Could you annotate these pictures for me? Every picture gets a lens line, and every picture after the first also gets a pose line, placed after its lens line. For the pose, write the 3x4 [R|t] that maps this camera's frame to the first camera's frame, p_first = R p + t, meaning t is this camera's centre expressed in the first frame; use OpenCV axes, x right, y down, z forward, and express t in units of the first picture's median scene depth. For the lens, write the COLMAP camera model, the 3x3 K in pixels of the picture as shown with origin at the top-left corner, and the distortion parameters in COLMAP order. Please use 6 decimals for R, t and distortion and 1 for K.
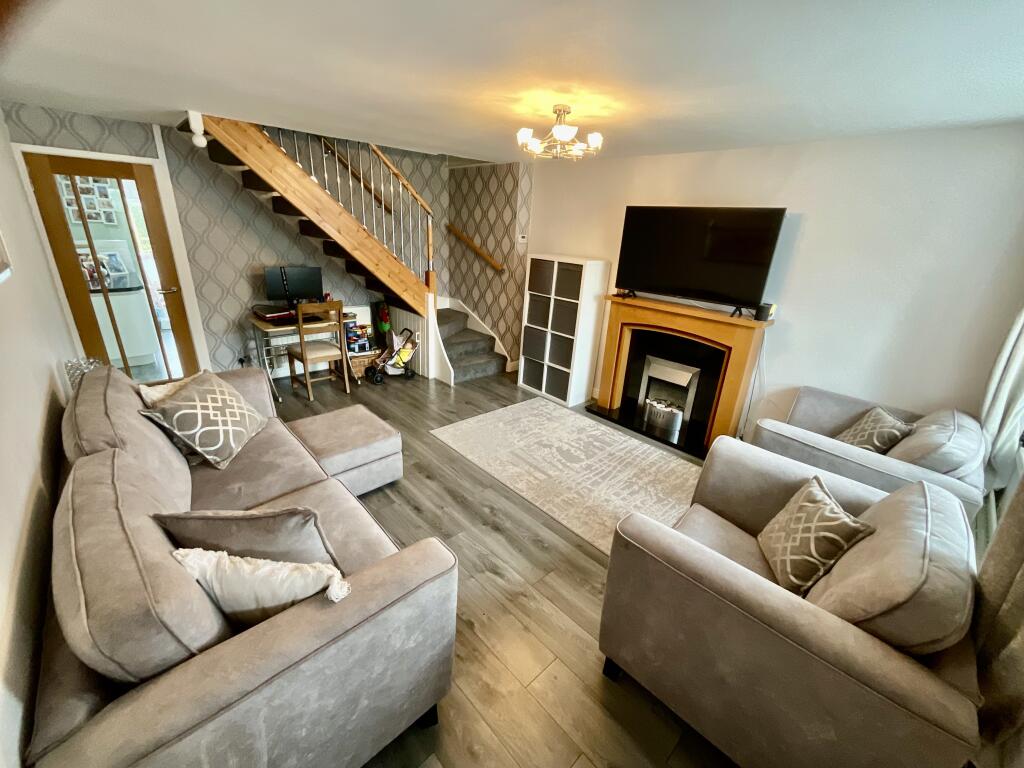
lens RADIAL K [[416.4, 0, 503.6], [0, 416.4, 385.7], [0, 0, 1]] dist [0.003212, 0.000140]
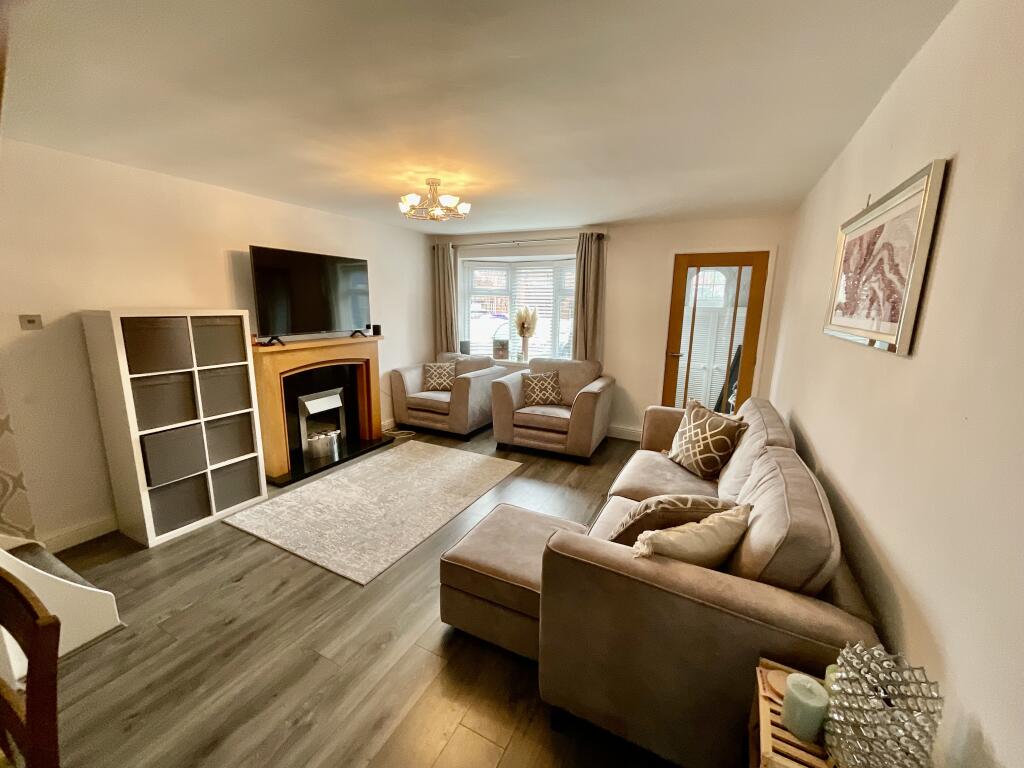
lens RADIAL K [[416.4, 0, 502.7], [0, 416.4, 383.1], [0, 0, 1]] dist [0.003212, 0.000140]
pose [[-0.333829, -0.235469, 0.912750, -0.703982], [0.309358, 0.887300, 0.342048, -0.291782], [-0.890425, 0.396552, -0.223362, 0.786506]]
